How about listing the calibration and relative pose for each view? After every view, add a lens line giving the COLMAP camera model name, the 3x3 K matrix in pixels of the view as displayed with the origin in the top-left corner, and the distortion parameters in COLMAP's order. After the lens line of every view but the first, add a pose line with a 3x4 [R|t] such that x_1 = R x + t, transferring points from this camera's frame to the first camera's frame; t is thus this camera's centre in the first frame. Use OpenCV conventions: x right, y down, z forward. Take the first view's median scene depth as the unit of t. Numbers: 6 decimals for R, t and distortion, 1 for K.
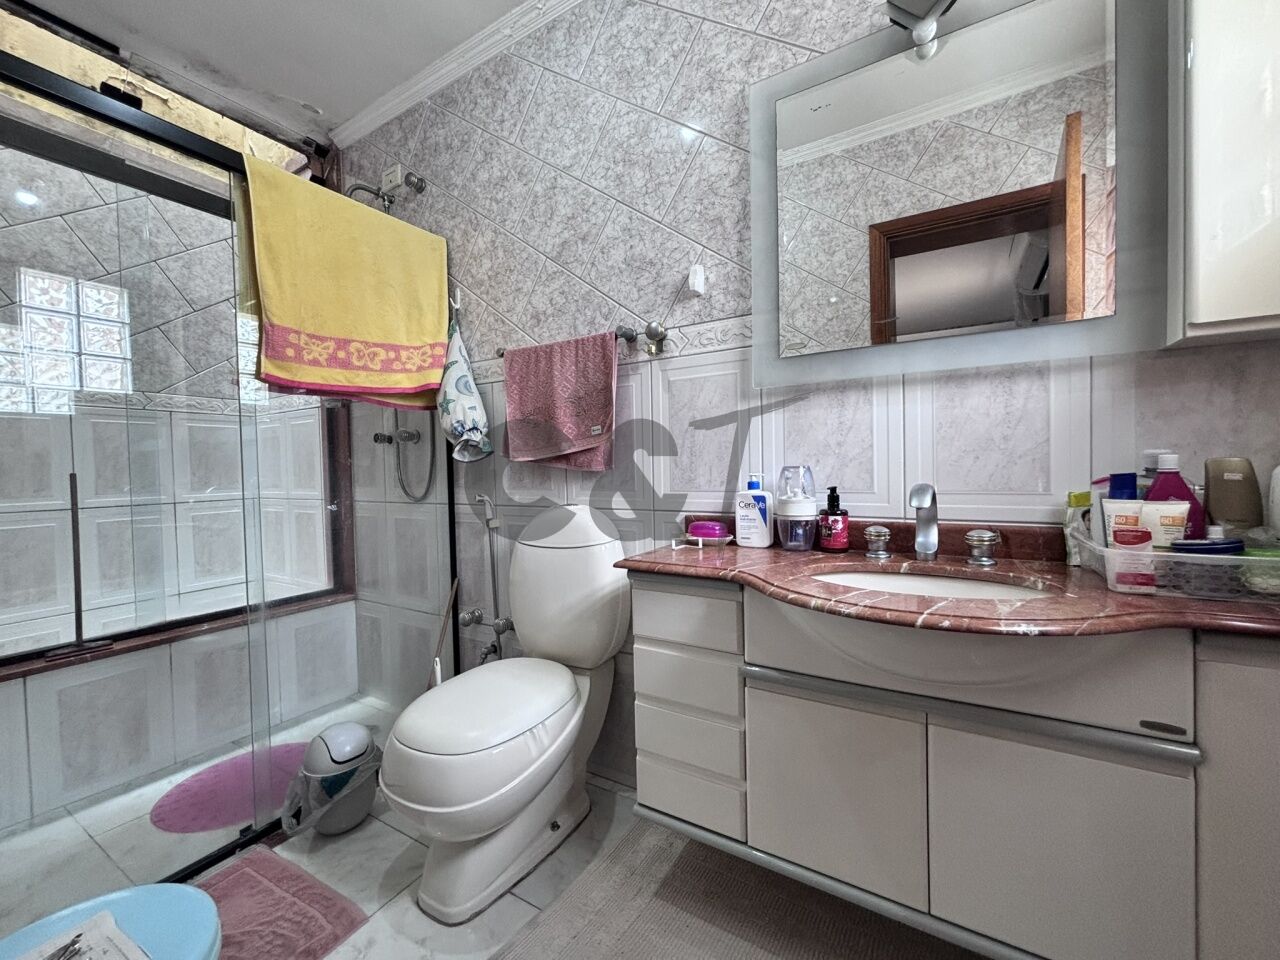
lens RADIAL K [[515.7, 0, 638.1], [0, 515.7, 477.9], [0, 0, 1]] dist [-0.001404, 0.000944]
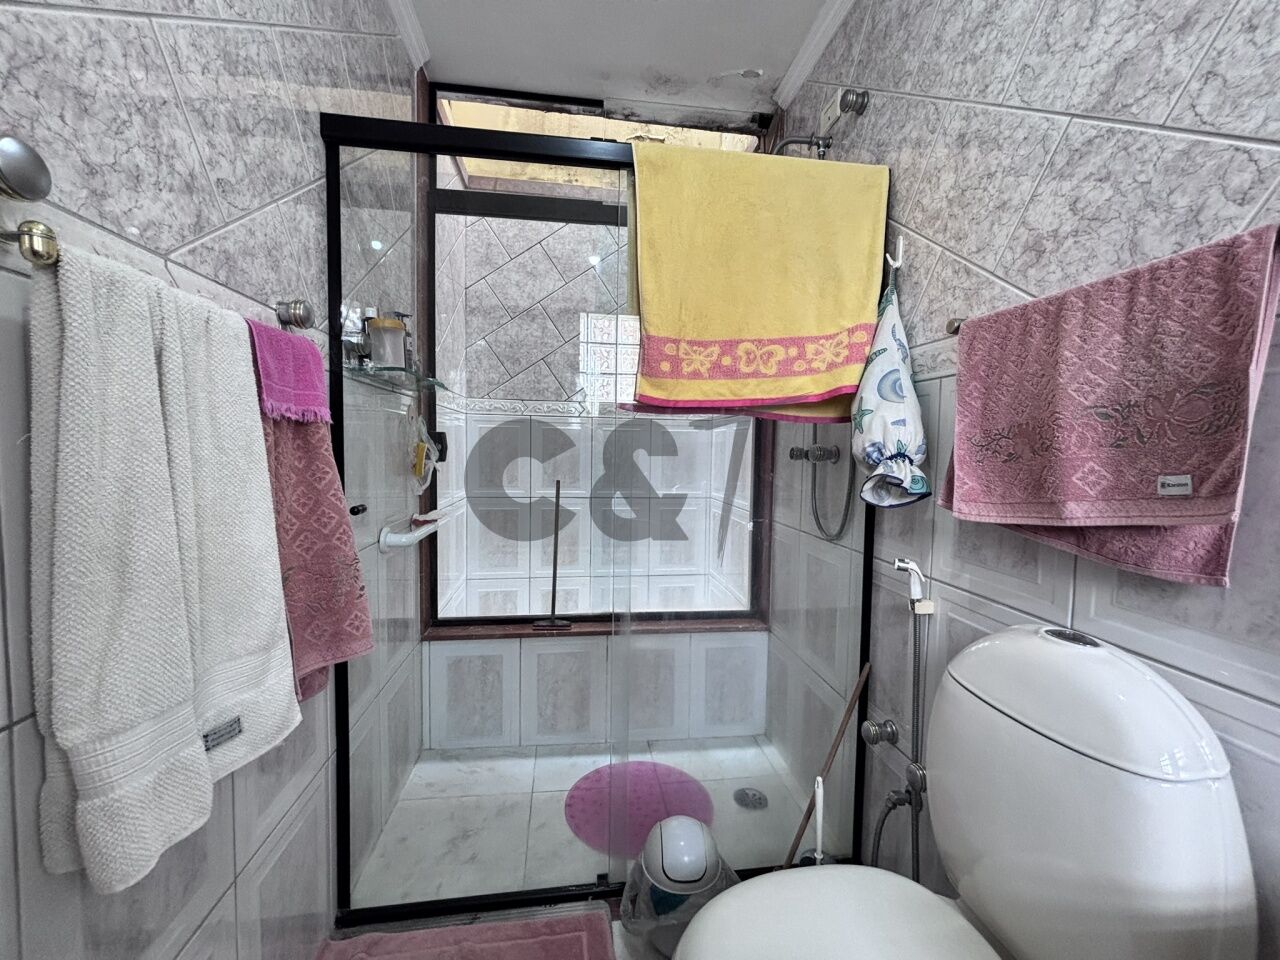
lens RADIAL K [[515.7, 0, 640.8], [0, 515.7, 479.6], [0, 0, 1]] dist [-0.001404, 0.000944]
pose [[0.627795, 0.078725, -0.774388, -0.026976], [-0.048307, 0.996895, 0.062183, -0.091929], [0.776879, -0.001630, 0.629648, 0.365931]]
